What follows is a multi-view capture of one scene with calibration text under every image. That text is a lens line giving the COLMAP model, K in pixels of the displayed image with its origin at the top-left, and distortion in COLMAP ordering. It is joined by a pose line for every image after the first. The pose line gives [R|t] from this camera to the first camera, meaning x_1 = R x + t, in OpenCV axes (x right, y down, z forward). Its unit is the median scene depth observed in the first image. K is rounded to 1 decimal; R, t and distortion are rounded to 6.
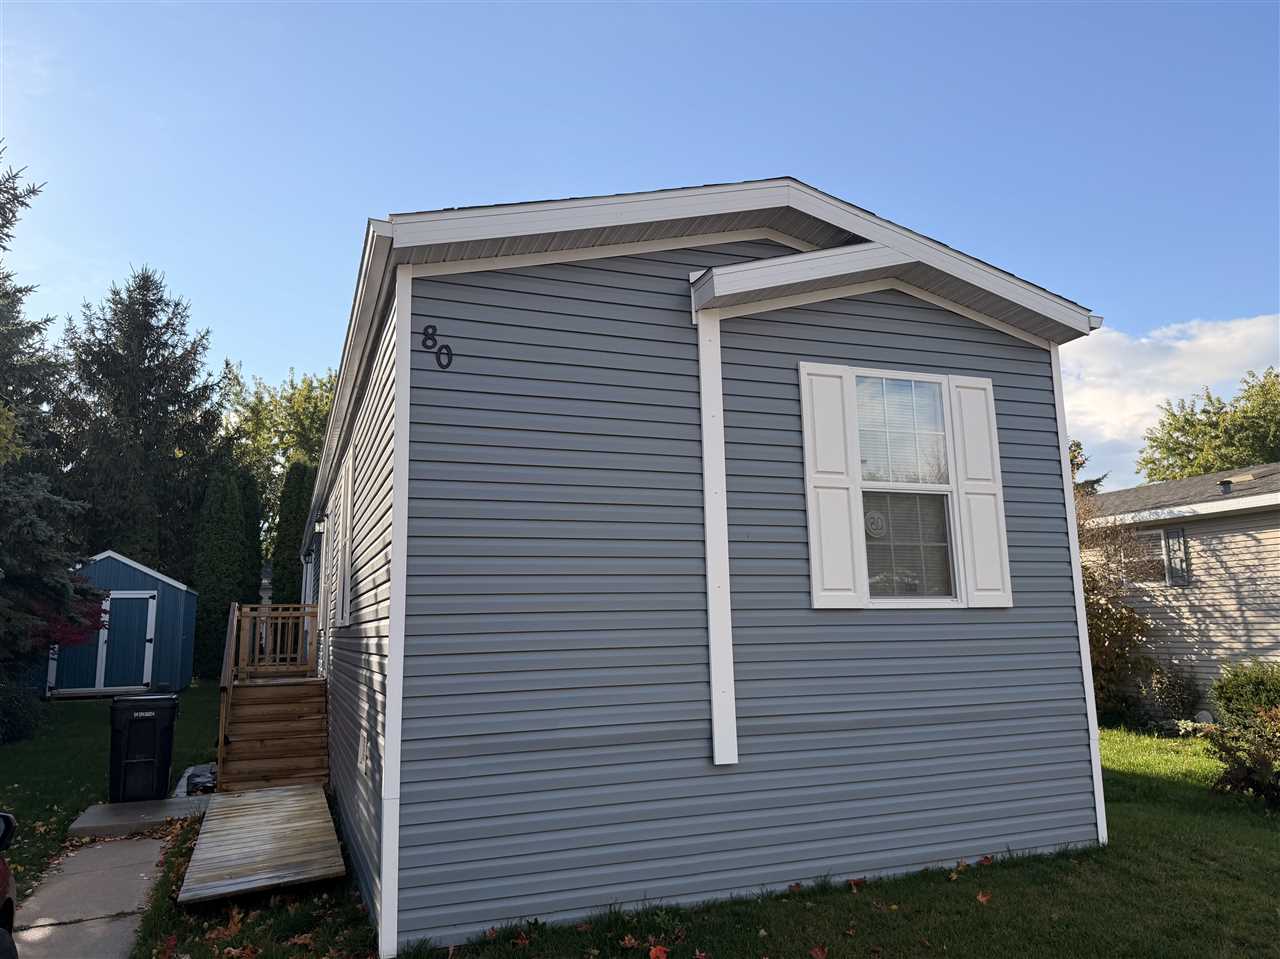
lens RADIAL K [[918.8, 0, 633.1], [0, 918.8, 481.0], [0, 0, 1]] dist [0.008020, -0.016987]
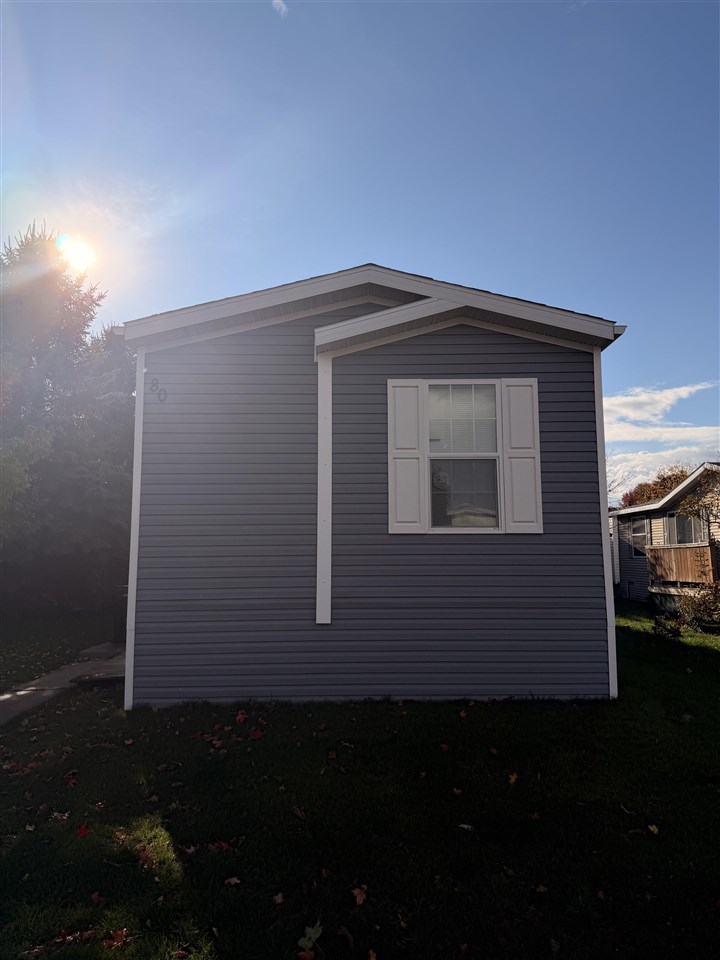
lens RADIAL K [[689.1, 0, 367.8], [0, 689.1, 475.5], [0, 0, 1]] dist [0.008020, -0.016987]
pose [[0.940471, -0.026995, -0.338800, 0.548032], [0.039579, 0.998757, 0.030289, -0.000569], [0.337561, -0.041895, 0.940371, -0.137943]]
